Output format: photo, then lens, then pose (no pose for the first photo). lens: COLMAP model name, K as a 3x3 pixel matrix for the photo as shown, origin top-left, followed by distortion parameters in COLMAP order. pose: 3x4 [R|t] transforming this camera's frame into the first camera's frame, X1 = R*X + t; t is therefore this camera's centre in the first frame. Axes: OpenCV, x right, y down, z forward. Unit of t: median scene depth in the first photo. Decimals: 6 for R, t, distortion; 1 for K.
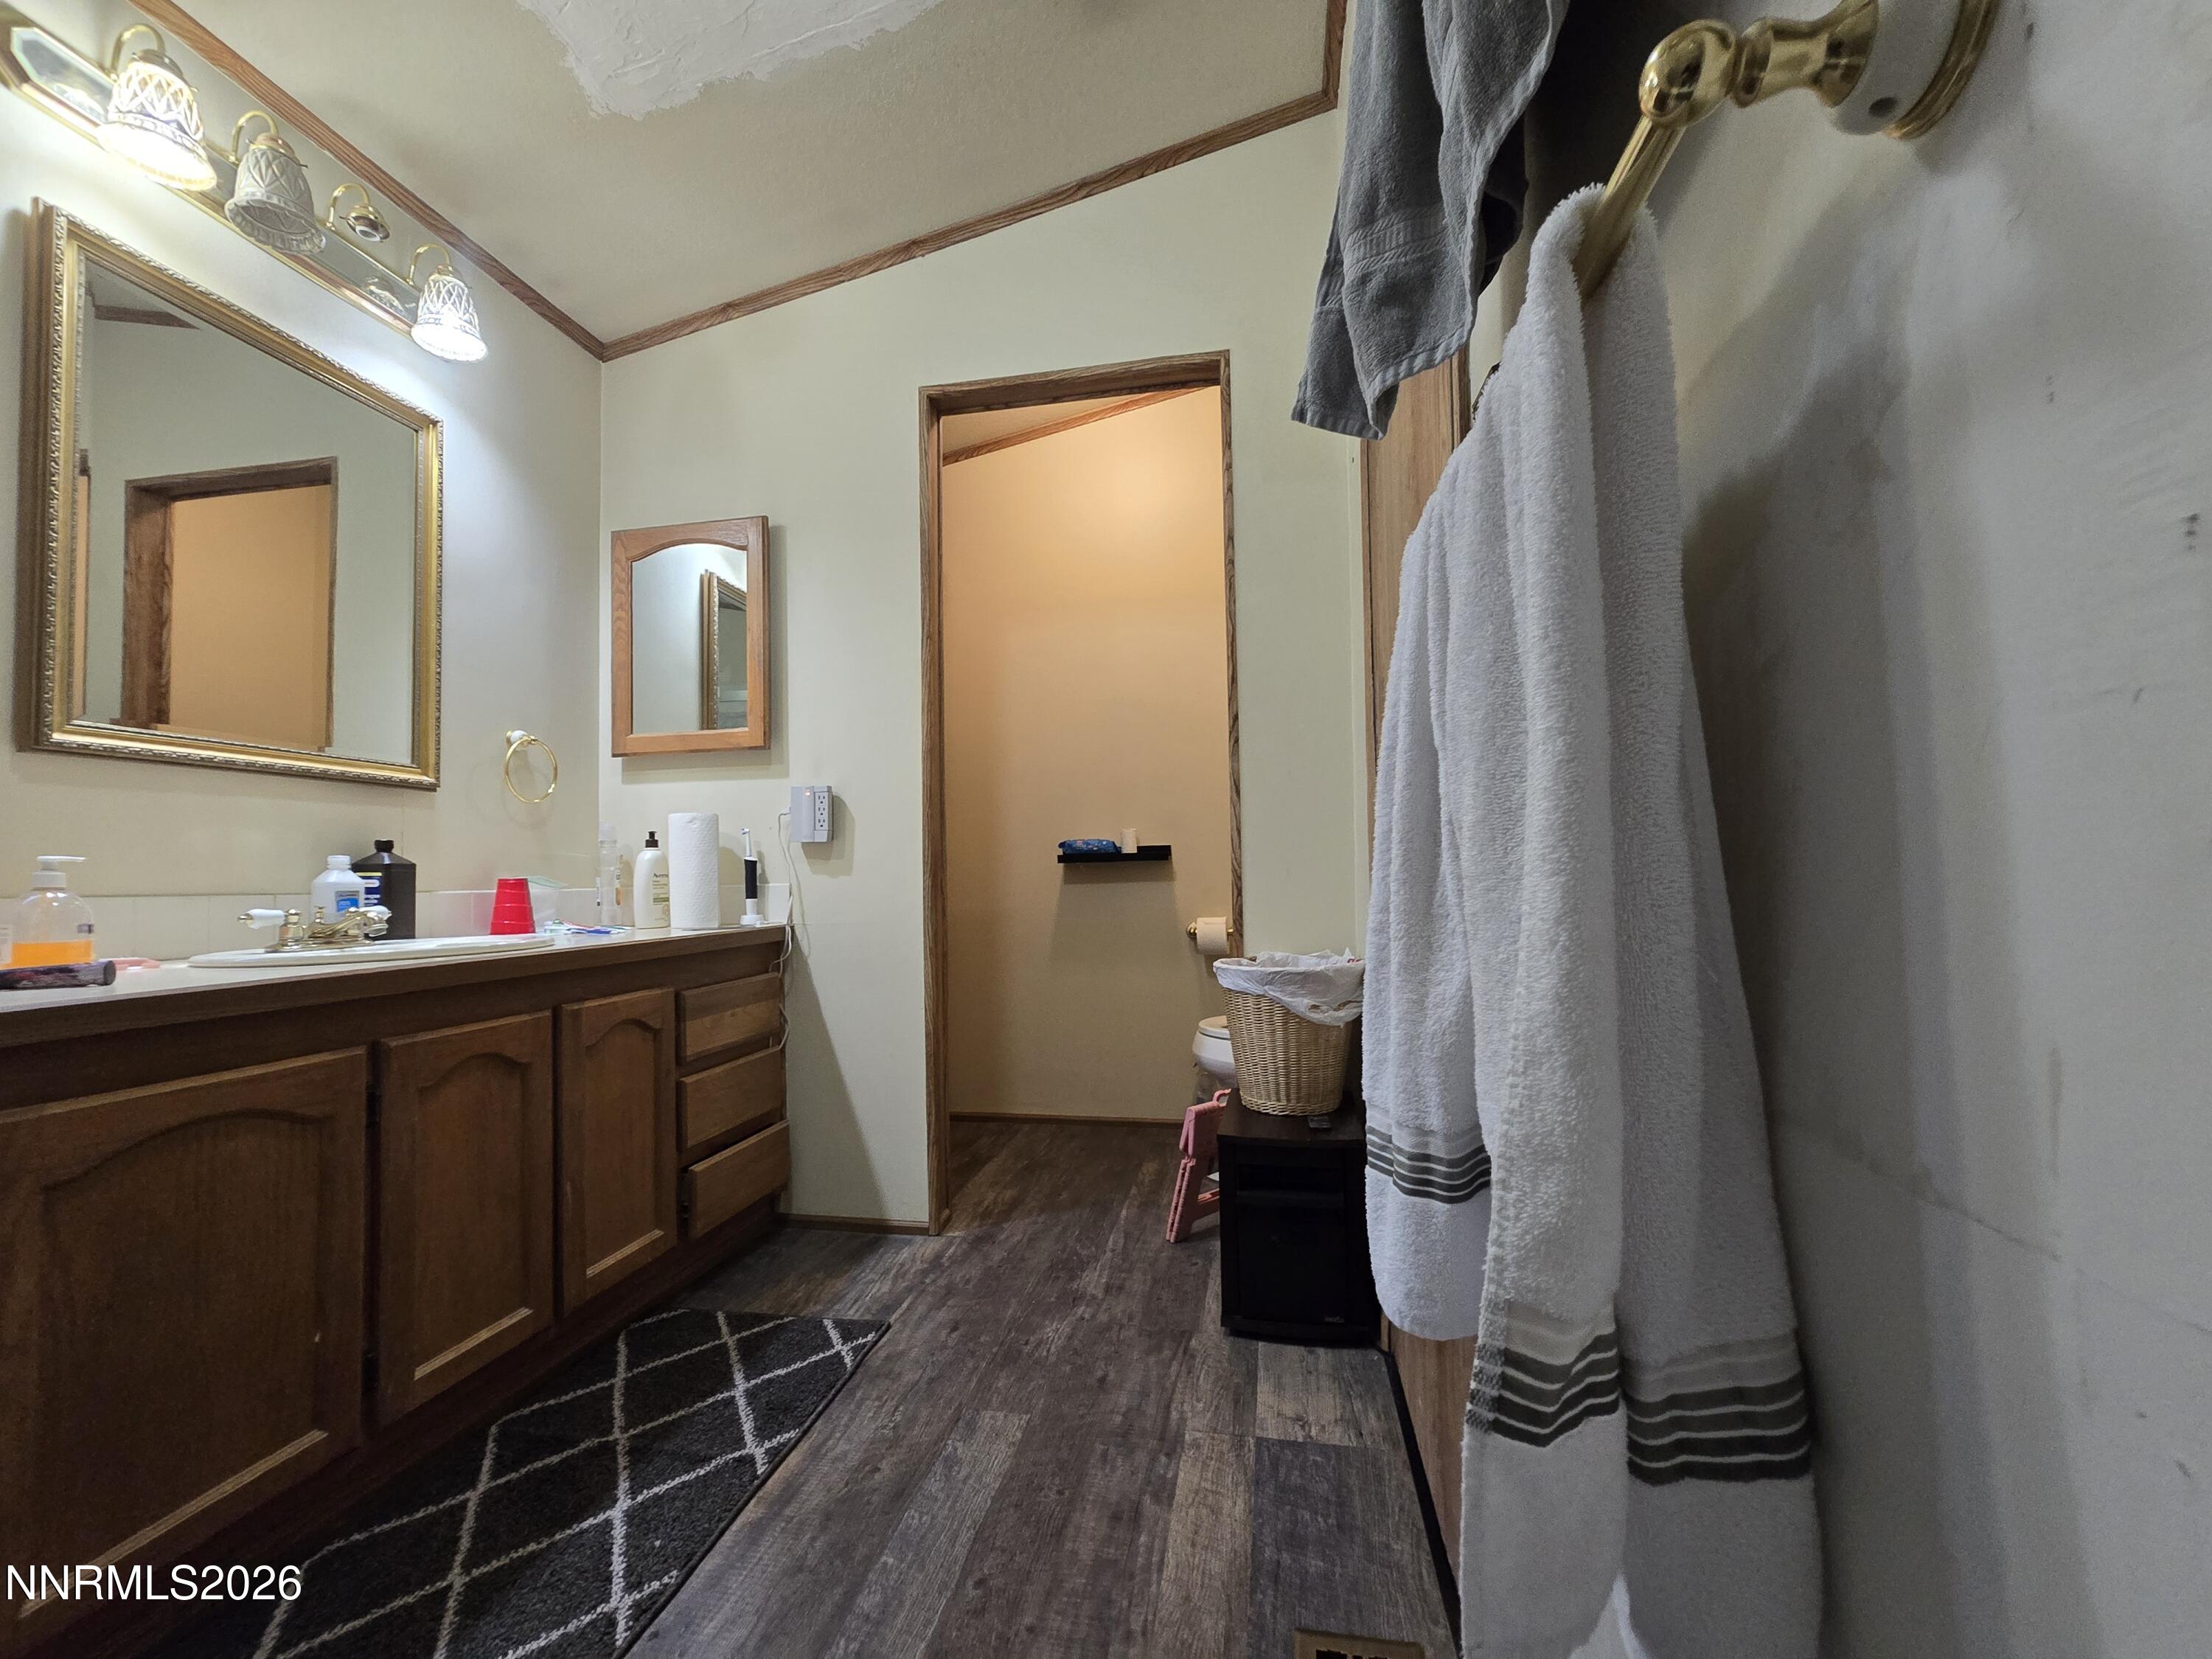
lens RADIAL K [[897.4, 0, 1093.3], [0, 897.4, 846.3], [0, 0, 1]] dist [-0.002822, -0.000388]
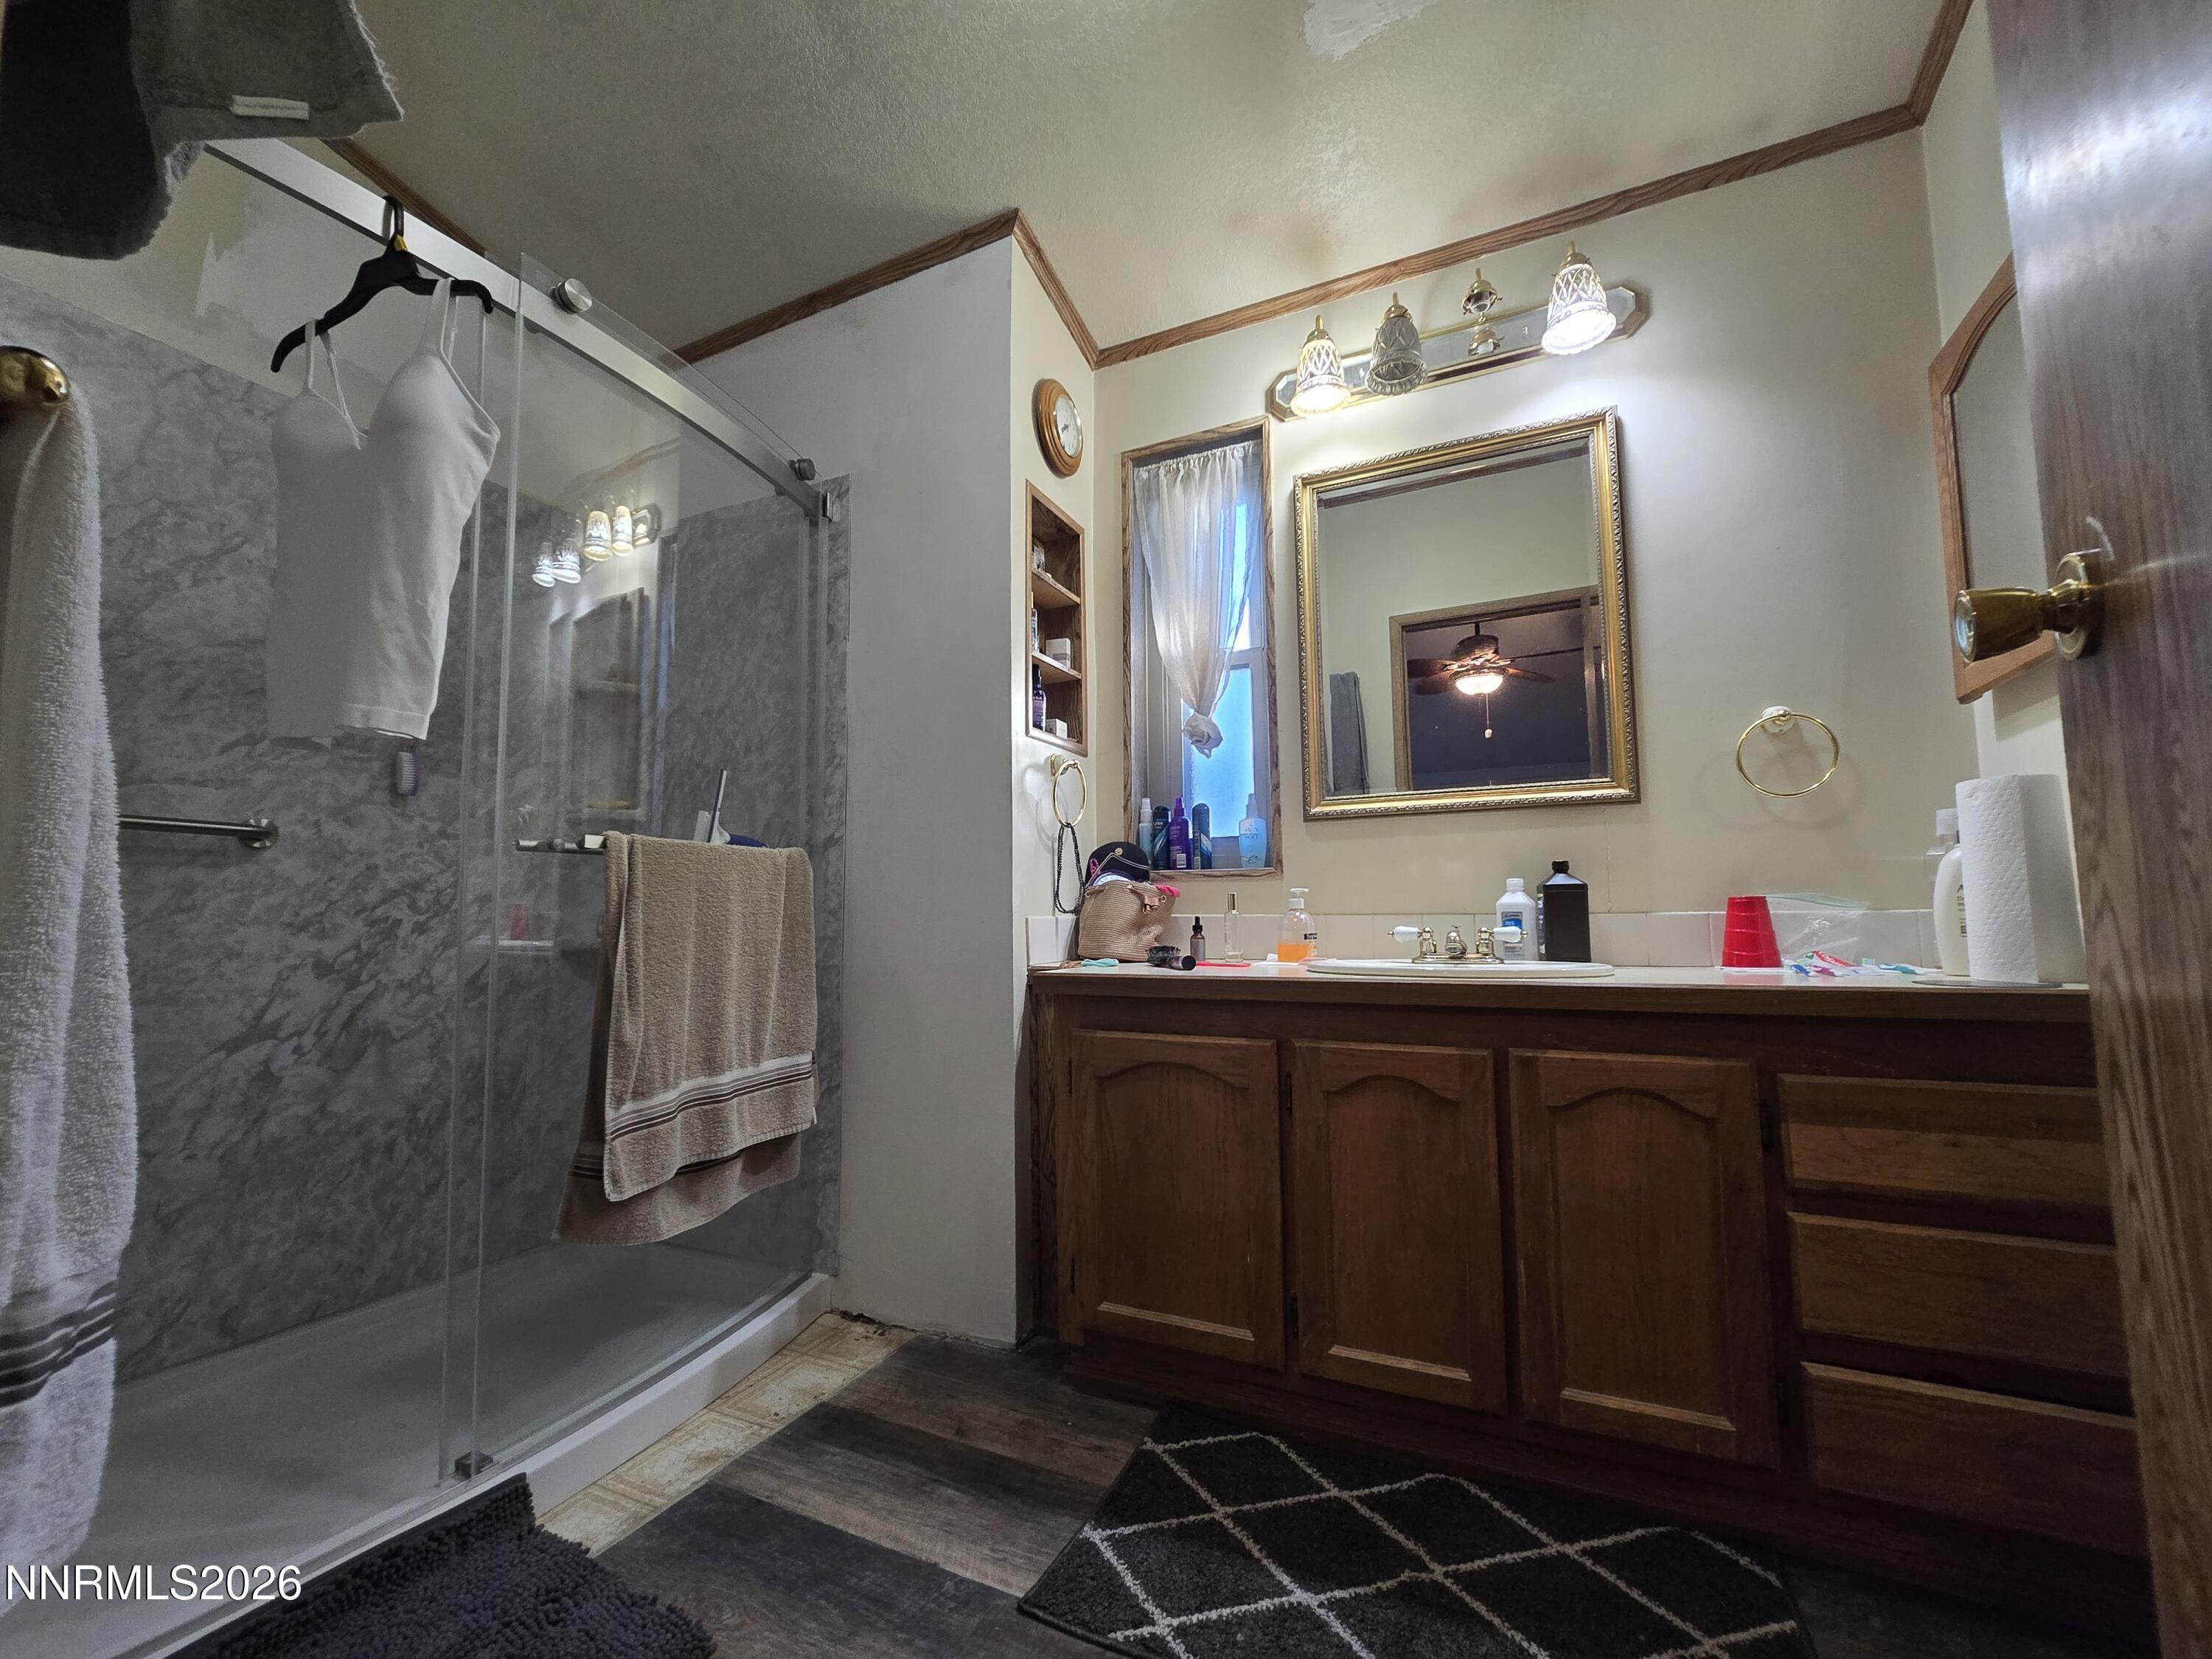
lens RADIAL K [[897.4, 0, 1093.3], [0, 897.4, 846.3], [0, 0, 1]] dist [-0.002822, -0.000388]
pose [[-0.247727, -0.057716, -0.967109, 0.348901], [0.049150, 0.996190, -0.072041, 0.026304], [0.967582, -0.065380, -0.243946, 0.828402]]
